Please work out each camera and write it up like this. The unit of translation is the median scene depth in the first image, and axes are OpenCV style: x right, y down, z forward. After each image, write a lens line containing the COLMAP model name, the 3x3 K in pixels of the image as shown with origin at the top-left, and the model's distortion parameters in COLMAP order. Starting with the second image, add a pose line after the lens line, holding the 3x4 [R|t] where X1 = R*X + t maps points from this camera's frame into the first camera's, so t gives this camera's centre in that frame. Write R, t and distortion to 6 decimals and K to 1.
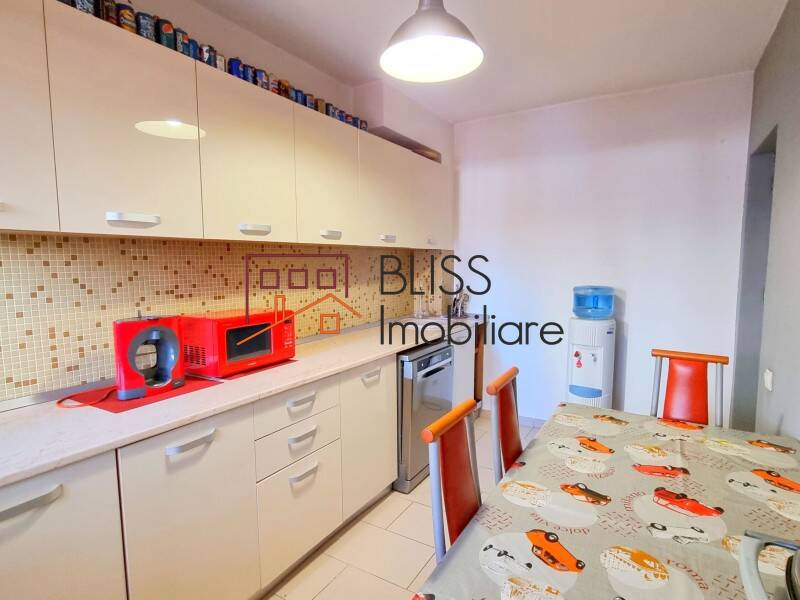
lens RADIAL K [[434.5, 0, 400.1], [0, 434.5, 302.0], [0, 0, 1]] dist [0.000873, -0.000489]
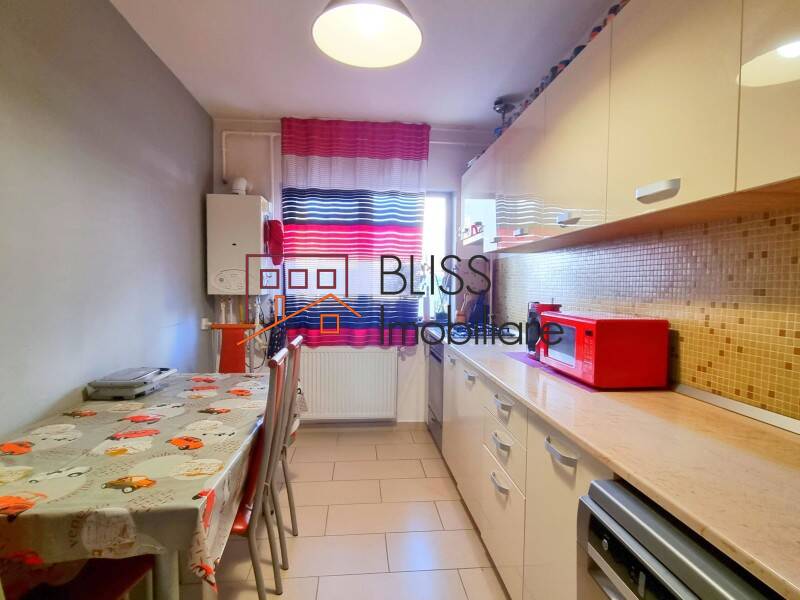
lens RADIAL K [[434.5, 0, 402.8], [0, 434.5, 303.3], [0, 0, 1]] dist [0.000873, -0.000489]
pose [[-0.798072, 0.023759, -0.602094, 0.474918], [-0.063130, 0.990426, 0.122761, -0.082467], [0.599246, 0.135982, -0.788931, 1.493121]]
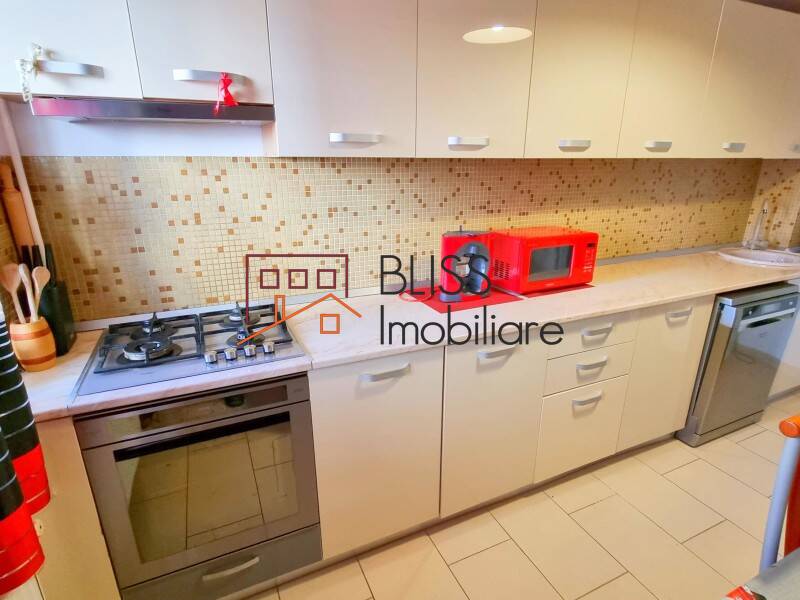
lens RADIAL K [[434.5, 0, 400.1], [0, 434.5, 299.9], [0, 0, 1]] dist [0.000873, -0.000489]
pose [[0.825867, 0.182496, -0.533515, -0.080796], [-0.058894, 0.968919, 0.240265, -0.046307], [0.560780, -0.167006, 0.810947, -0.026397]]
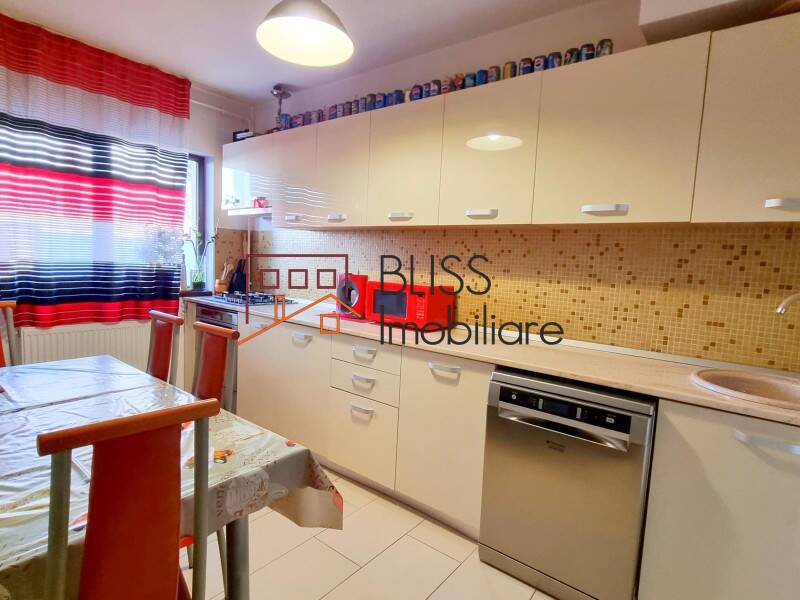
lens RADIAL K [[434.5, 0, 403.6], [0, 434.5, 298.4], [0, 0, 1]] dist [0.000873, -0.000489]
pose [[-0.114672, 0.086122, -0.989663, 0.933239], [-0.141821, 0.984611, 0.102115, -0.060976], [0.983228, 0.152065, -0.100694, 1.150764]]
